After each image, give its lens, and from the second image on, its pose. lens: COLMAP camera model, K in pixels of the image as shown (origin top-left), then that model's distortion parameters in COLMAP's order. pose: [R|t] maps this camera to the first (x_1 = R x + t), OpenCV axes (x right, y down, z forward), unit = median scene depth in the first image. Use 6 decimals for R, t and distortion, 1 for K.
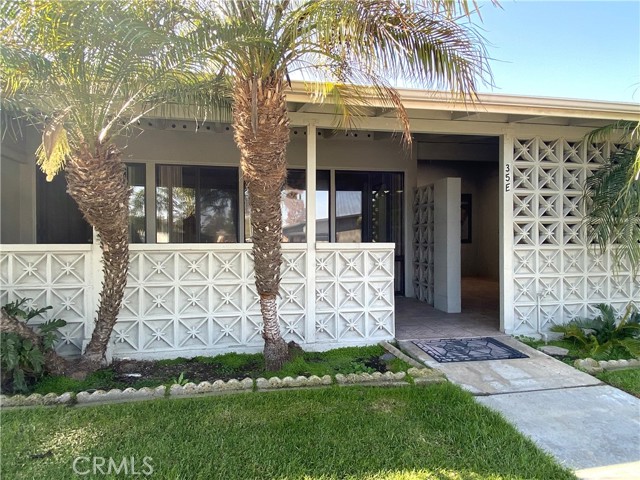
lens RADIAL K [[445.2, 0, 320.0], [0, 445.2, 240.0], [0, 0, 1]] dist [0.082890, -0.106971]
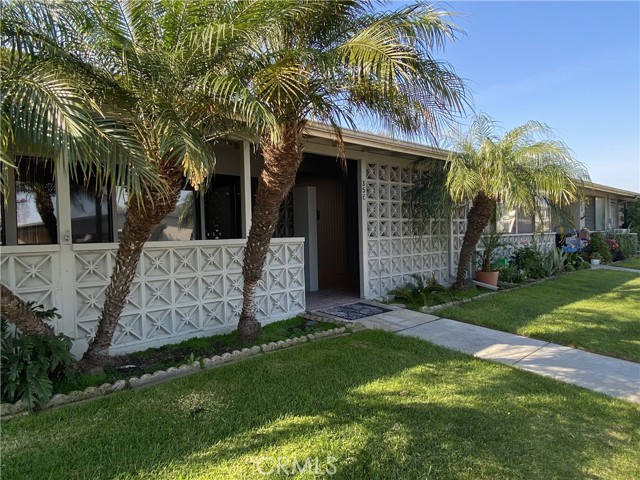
lens RADIAL K [[445.2, 0, 320.0], [0, 445.2, 240.0], [0, 0, 1]] dist [0.082890, -0.106971]
pose [[0.835976, -0.025051, 0.548194, -0.551398], [0.022781, 0.999681, 0.010943, 0.001317], [-0.548293, 0.003341, 0.836280, -0.120699]]
